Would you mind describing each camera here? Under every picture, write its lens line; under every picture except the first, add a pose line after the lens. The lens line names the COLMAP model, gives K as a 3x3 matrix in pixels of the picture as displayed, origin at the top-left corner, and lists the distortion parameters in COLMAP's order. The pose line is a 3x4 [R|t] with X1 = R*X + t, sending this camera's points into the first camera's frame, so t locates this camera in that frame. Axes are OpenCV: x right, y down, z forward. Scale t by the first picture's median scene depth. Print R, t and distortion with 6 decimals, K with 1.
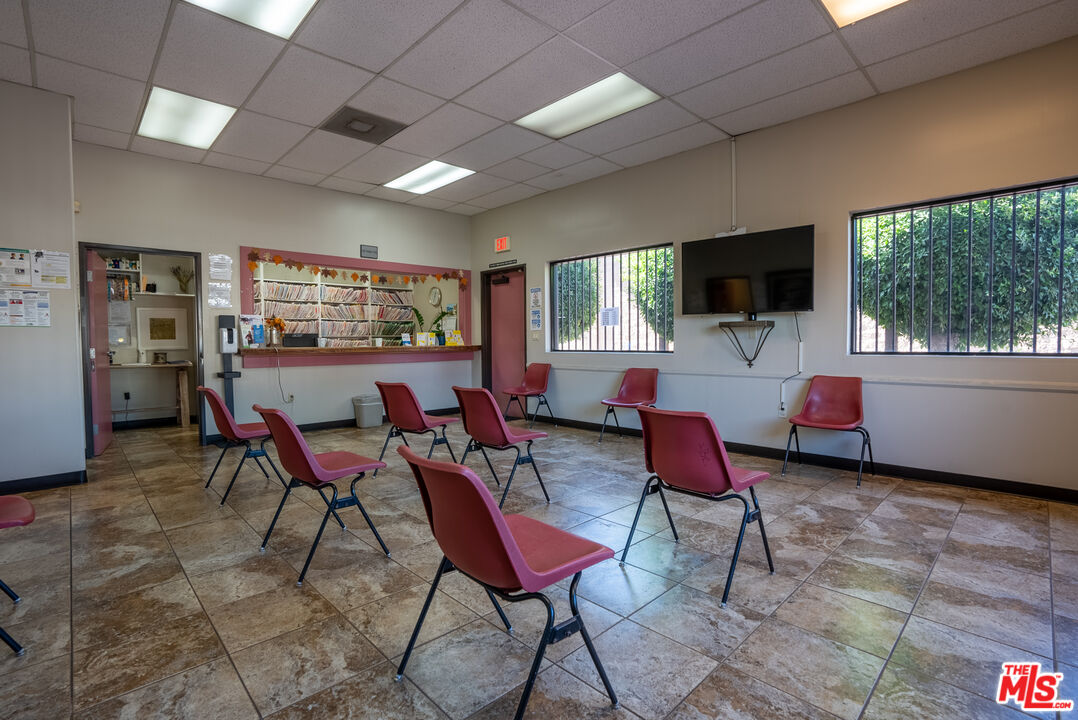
lens RADIAL K [[519.9, 0, 544.4], [0, 519.9, 359.8], [0, 0, 1]] dist [-0.075829, 0.031532]
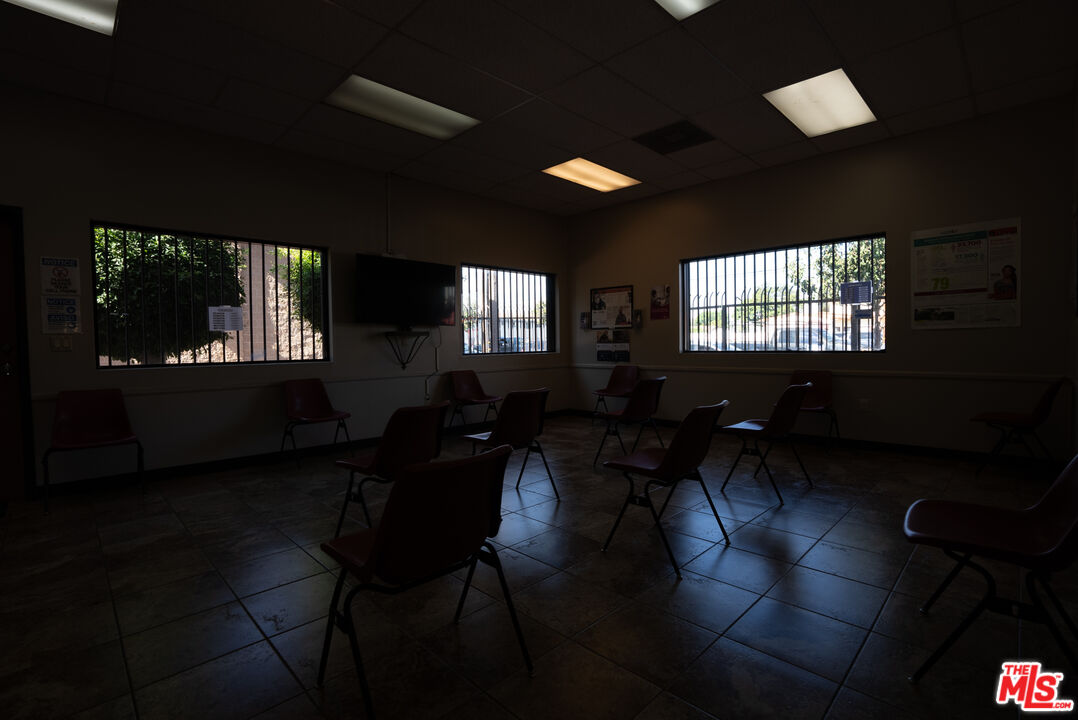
lens RADIAL K [[496.4, 0, 539.0], [0, 496.4, 360.0], [0, 0, 1]] dist [-0.072320, 0.027359]
pose [[-0.027402, -0.020768, 0.999409, -0.646702], [0.052171, 0.998392, 0.022178, -0.014111], [-0.998262, 0.052748, -0.026275, 0.589546]]
